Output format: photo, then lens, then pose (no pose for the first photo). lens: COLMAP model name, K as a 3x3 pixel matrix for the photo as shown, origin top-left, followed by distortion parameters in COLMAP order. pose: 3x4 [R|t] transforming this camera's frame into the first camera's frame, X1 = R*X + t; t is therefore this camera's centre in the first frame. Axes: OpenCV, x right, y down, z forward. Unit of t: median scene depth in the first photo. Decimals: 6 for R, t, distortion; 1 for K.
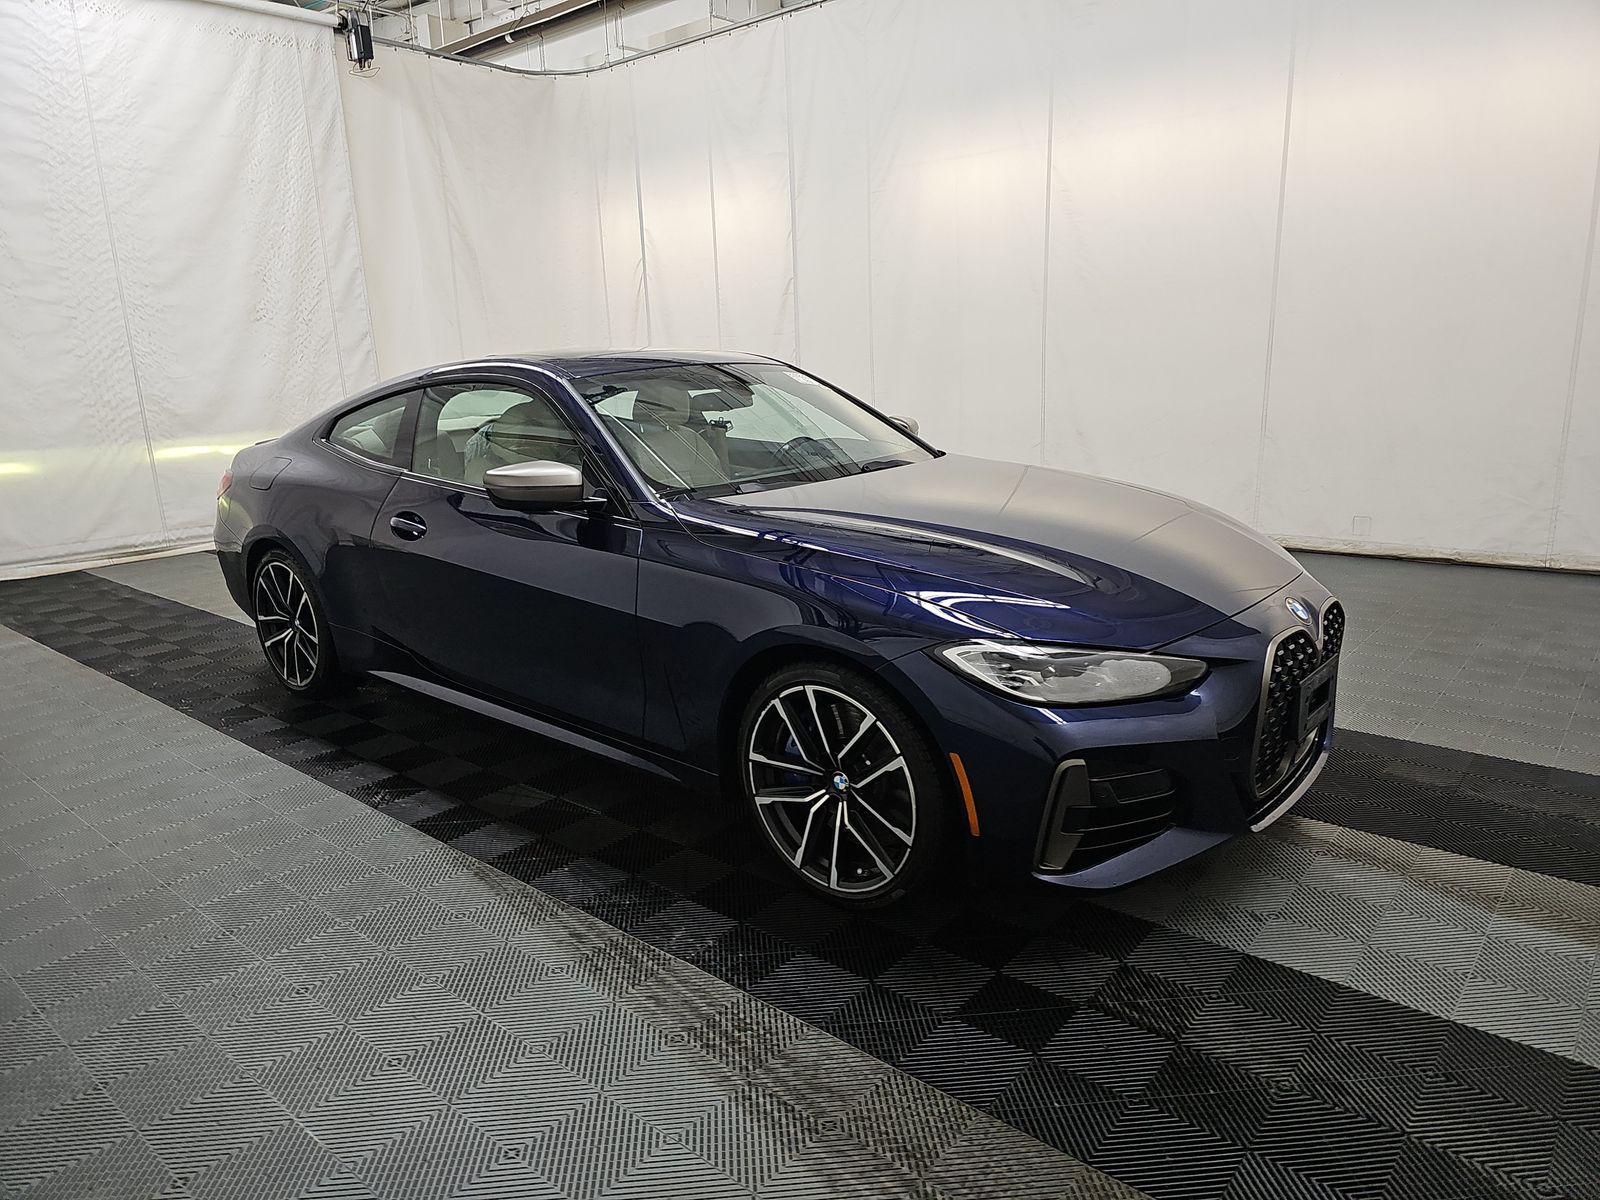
lens RADIAL K [[1054.4, 0, 795.1], [0, 1054.4, 603.9], [0, 0, 1]] dist [0.064232, -0.048381]
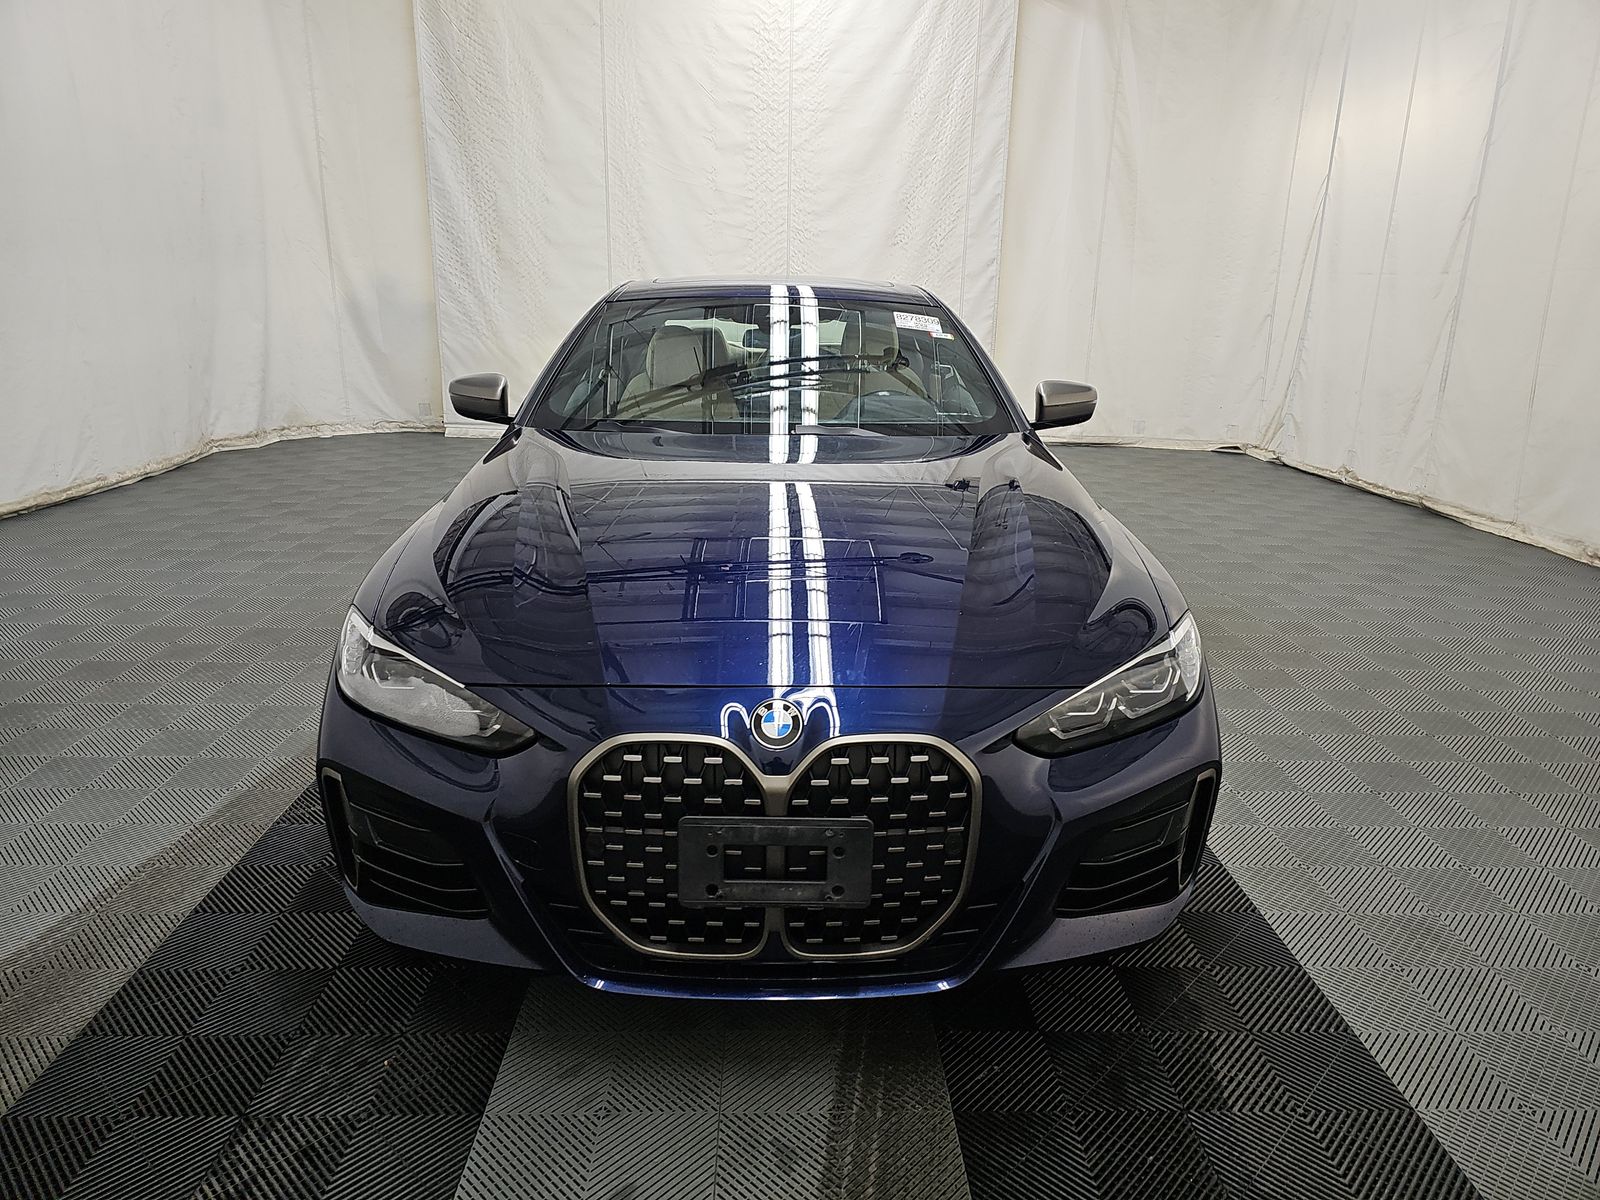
lens RADIAL K [[1070.2, 0, 807.4], [0, 1070.2, 597.0], [0, 0, 1]] dist [0.060566, -0.060035]
pose [[0.666341, 0.254531, -0.700859, 0.318925], [-0.218140, 0.965355, 0.143192, -0.056887], [0.713025, 0.057471, 0.698780, 0.192808]]
